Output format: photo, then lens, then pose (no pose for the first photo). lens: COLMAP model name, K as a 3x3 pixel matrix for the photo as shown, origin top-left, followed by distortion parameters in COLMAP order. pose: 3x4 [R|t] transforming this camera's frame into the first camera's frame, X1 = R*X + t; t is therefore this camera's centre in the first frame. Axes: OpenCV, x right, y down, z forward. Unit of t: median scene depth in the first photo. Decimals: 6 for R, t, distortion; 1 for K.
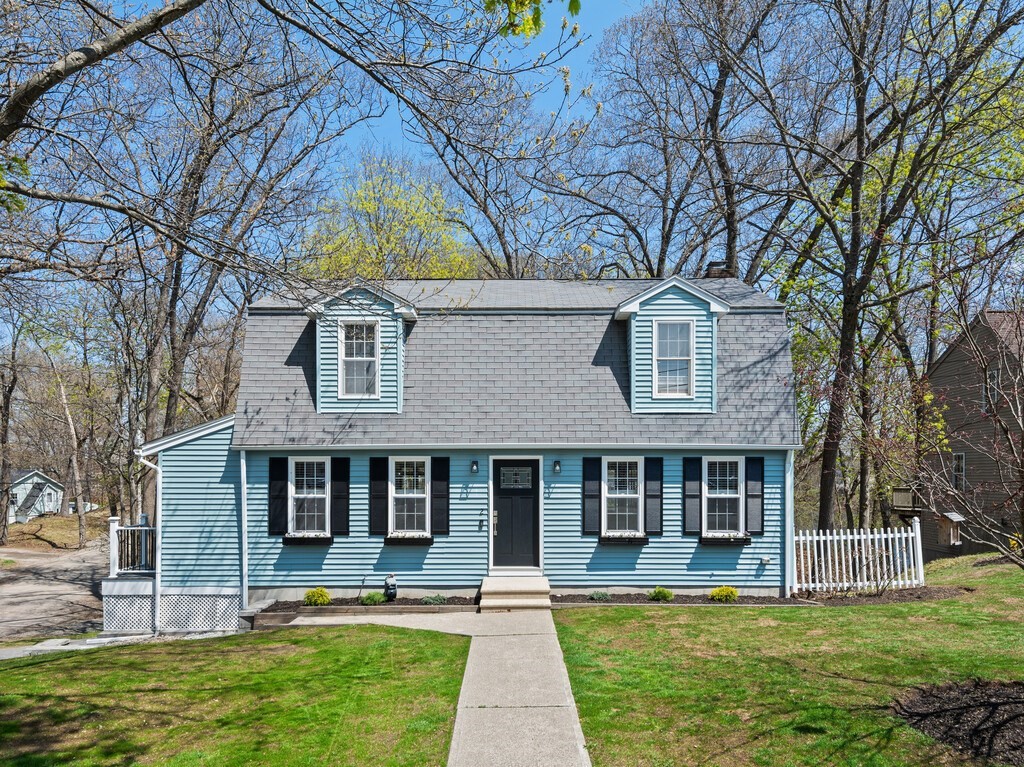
lens RADIAL K [[611.1, 0, 504.1], [0, 611.1, 411.1], [0, 0, 1]] dist [0.001482, -0.001695]
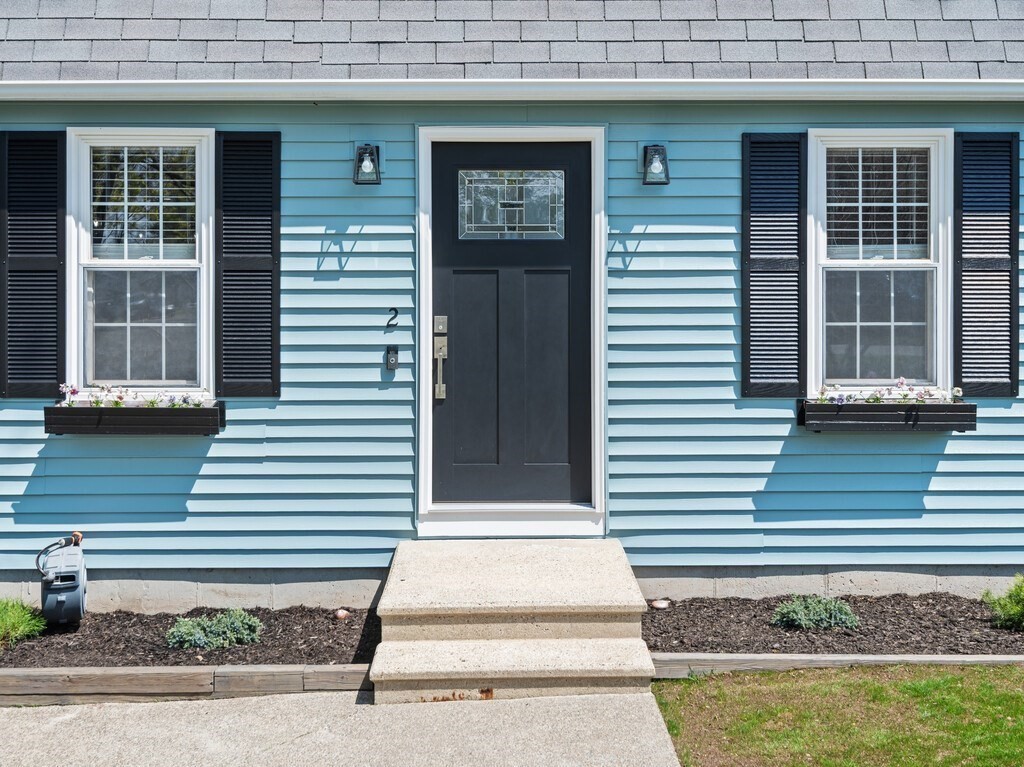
lens RADIAL K [[1199.5, 0, 513.2], [0, 1199.5, 377.9], [0, 0, 1]] dist [-0.109847, 0.000000]
pose [[0.999605, -0.001685, 0.028047, 0.004309], [-0.003465, 0.983188, 0.182566, 0.088234], [-0.027883, -0.182591, 0.982793, 0.434188]]
